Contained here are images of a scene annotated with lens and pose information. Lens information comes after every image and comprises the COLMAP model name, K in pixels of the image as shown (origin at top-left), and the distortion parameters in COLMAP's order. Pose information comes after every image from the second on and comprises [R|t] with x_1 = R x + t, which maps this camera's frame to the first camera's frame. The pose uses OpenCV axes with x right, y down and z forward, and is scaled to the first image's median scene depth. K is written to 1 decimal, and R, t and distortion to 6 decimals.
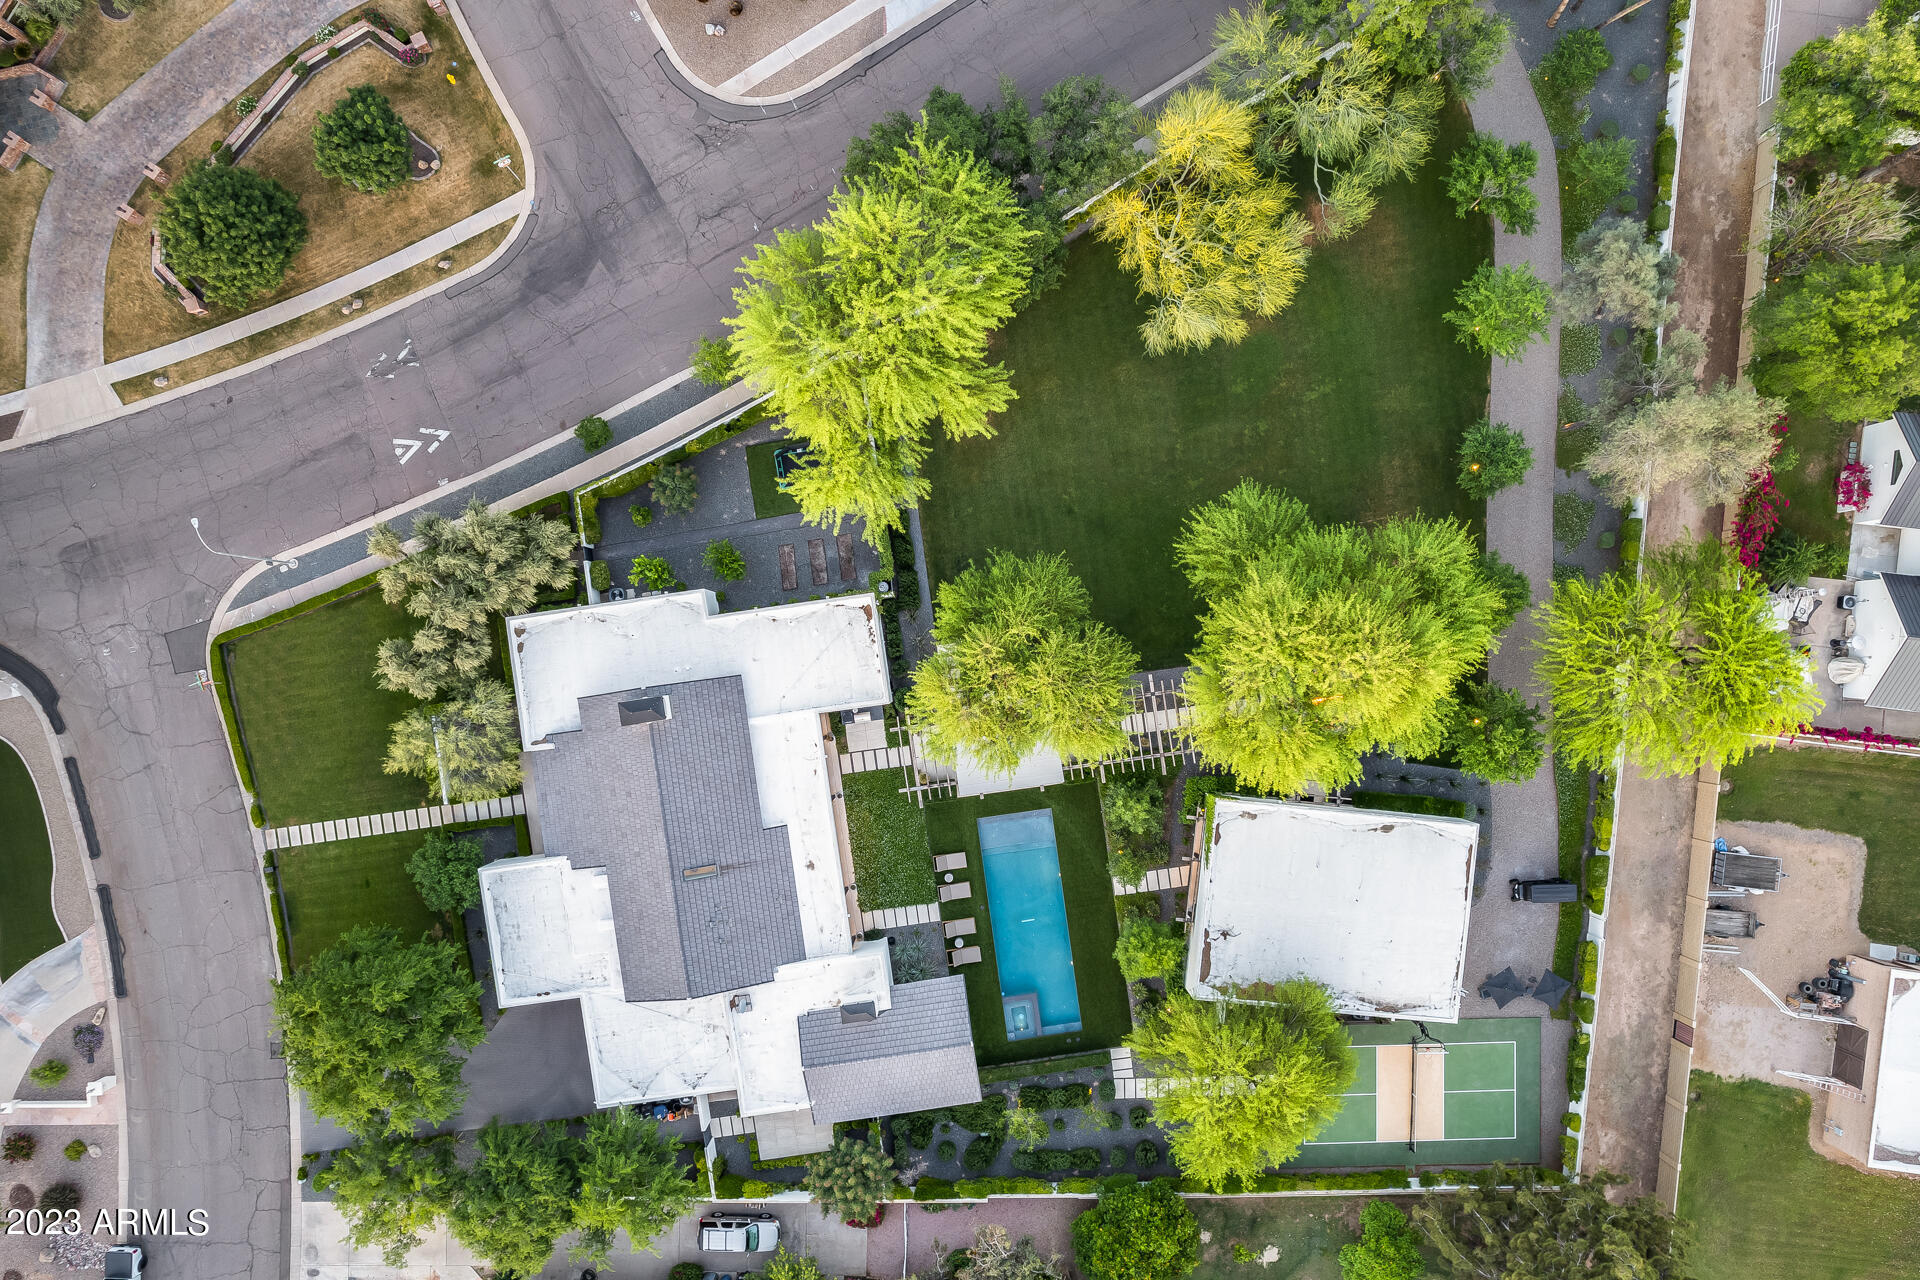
lens RADIAL K [[1293.7, 0, 967.8], [0, 1293.7, 638.9], [0, 0, 1]] dist [-0.082547, 0.085724]
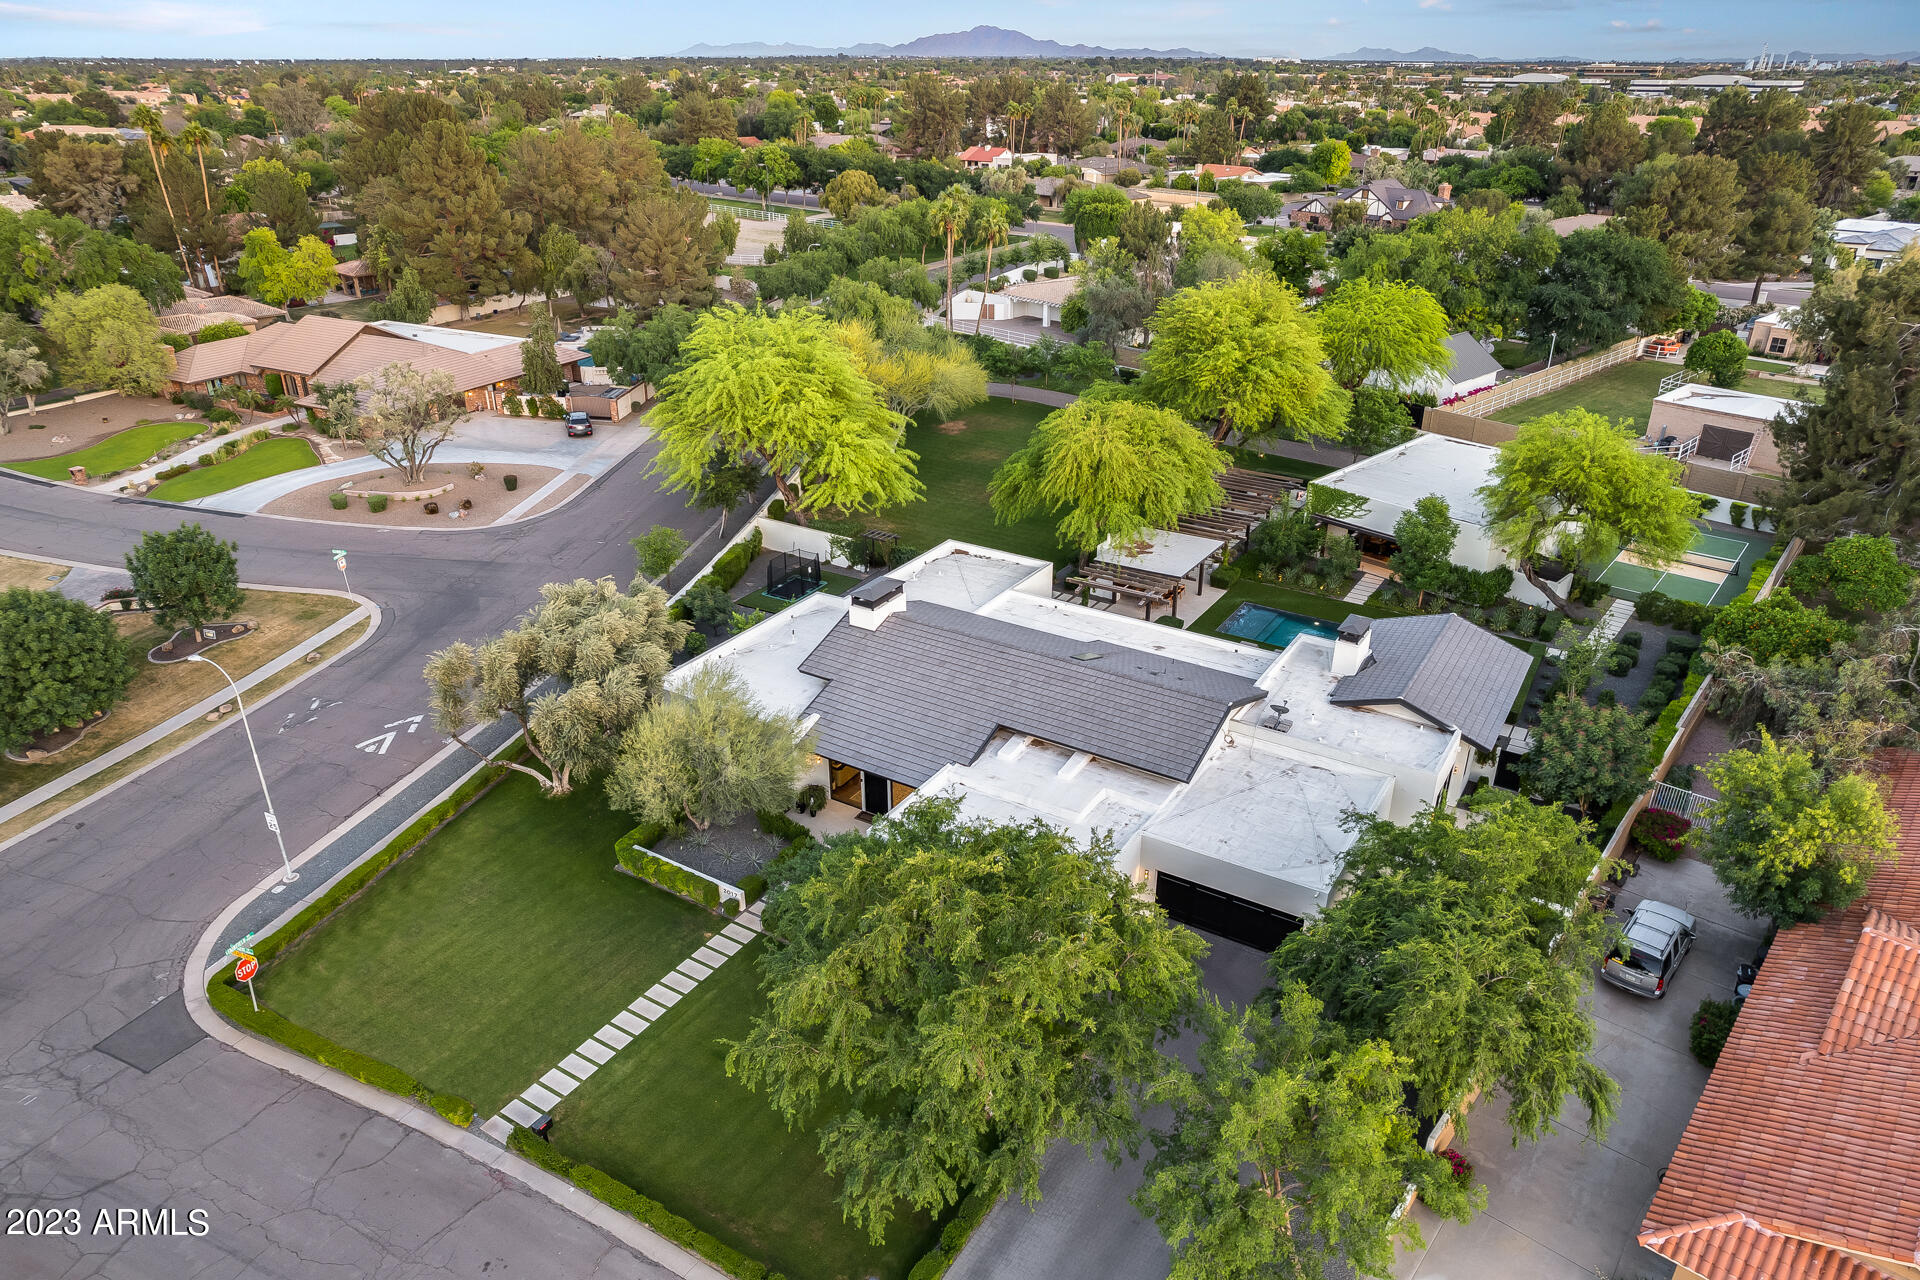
lens RADIAL K [[1251.3, 0, 971.6], [0, 1251.3, 650.2], [0, 0, 1]] dist [-0.079940, 0.072659]
pose [[0.643671, -0.333572, 0.688780, -0.693128], [0.765212, 0.294388, -0.572527, 0.502963], [-0.011789, 0.895581, 0.444742, 0.635328]]
